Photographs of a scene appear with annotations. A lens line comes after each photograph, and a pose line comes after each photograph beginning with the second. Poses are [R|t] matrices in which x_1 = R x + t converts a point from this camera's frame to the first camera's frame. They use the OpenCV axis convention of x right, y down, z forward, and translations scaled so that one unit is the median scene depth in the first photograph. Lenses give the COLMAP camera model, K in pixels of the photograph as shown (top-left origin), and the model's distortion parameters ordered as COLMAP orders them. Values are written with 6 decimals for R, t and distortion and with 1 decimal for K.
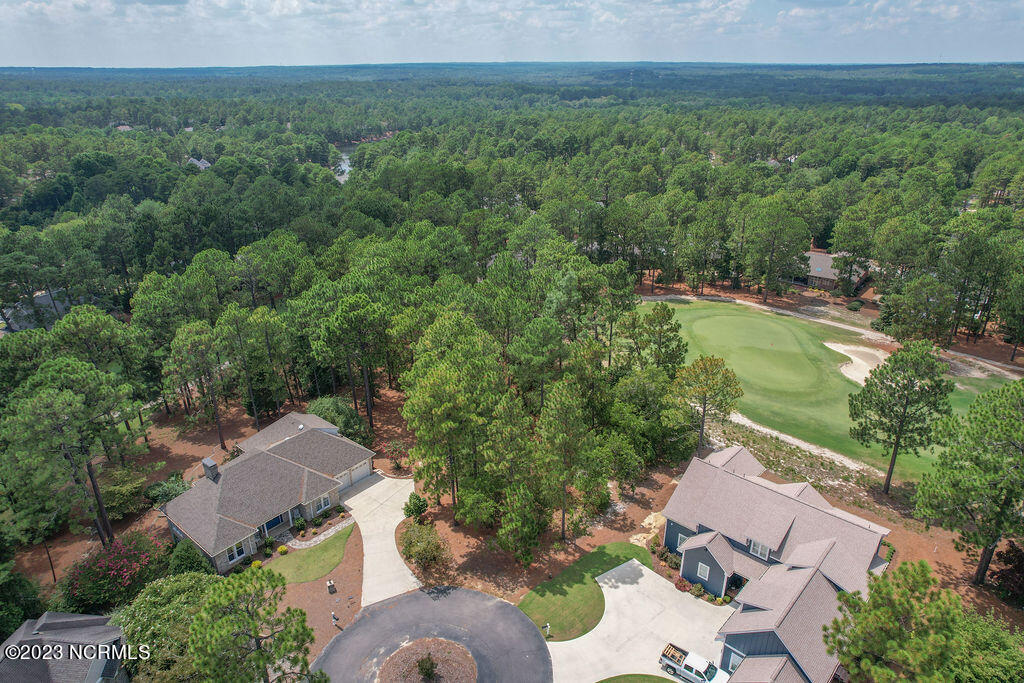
lens RADIAL K [[654.6, 0, 512.3], [0, 654.6, 340.6], [0, 0, 1]] dist [-0.079334, 0.072138]
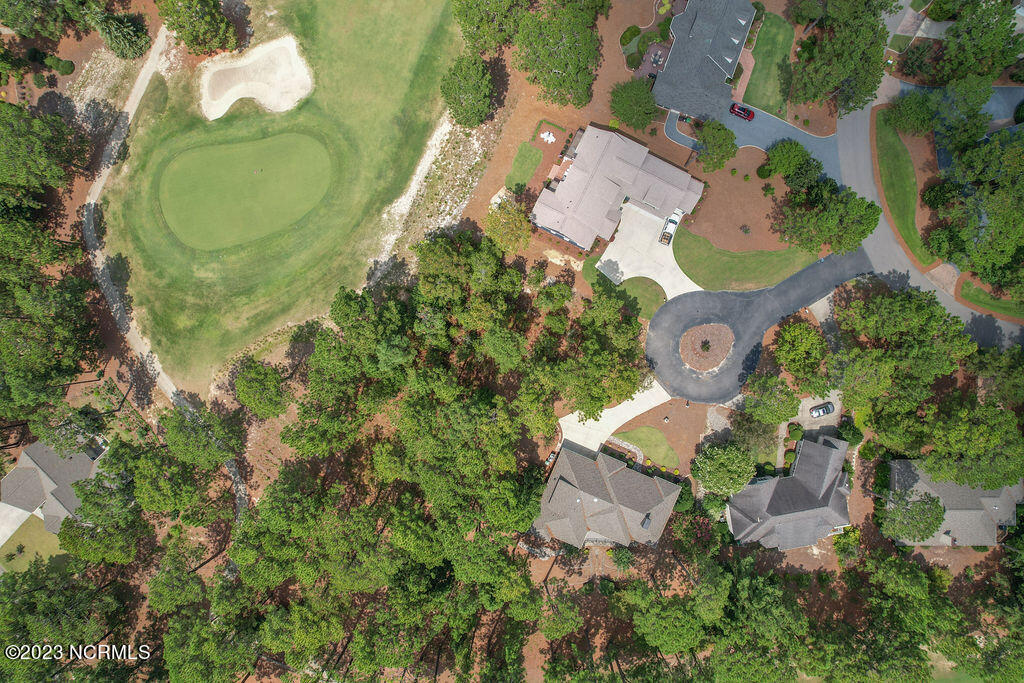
lens RADIAL K [[654.6, 0, 512.3], [0, 654.6, 340.6], [0, 0, 1]] dist [-0.079334, 0.072138]
pose [[-0.281518, -0.959554, 0.002129, 0.050878], [0.381997, -0.110036, 0.917589, -1.286139], [-0.880242, 0.259131, 0.397524, 0.511245]]
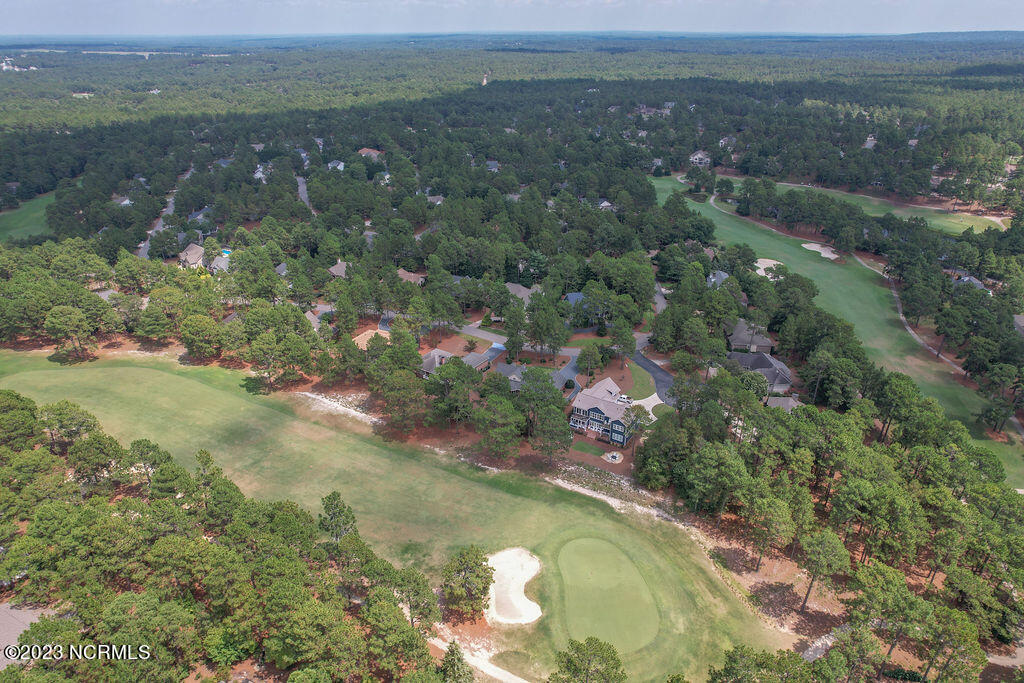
lens RADIAL K [[652.3, 0, 513.4], [0, 652.3, 344.8], [0, 0, 1]] dist [-0.077524, 0.069239]
pose [[-0.982686, 0.090352, -0.161753, 1.139854], [-0.064745, 0.650530, 0.756715, -1.933567], [0.173596, 0.754087, -0.633418, 2.302902]]
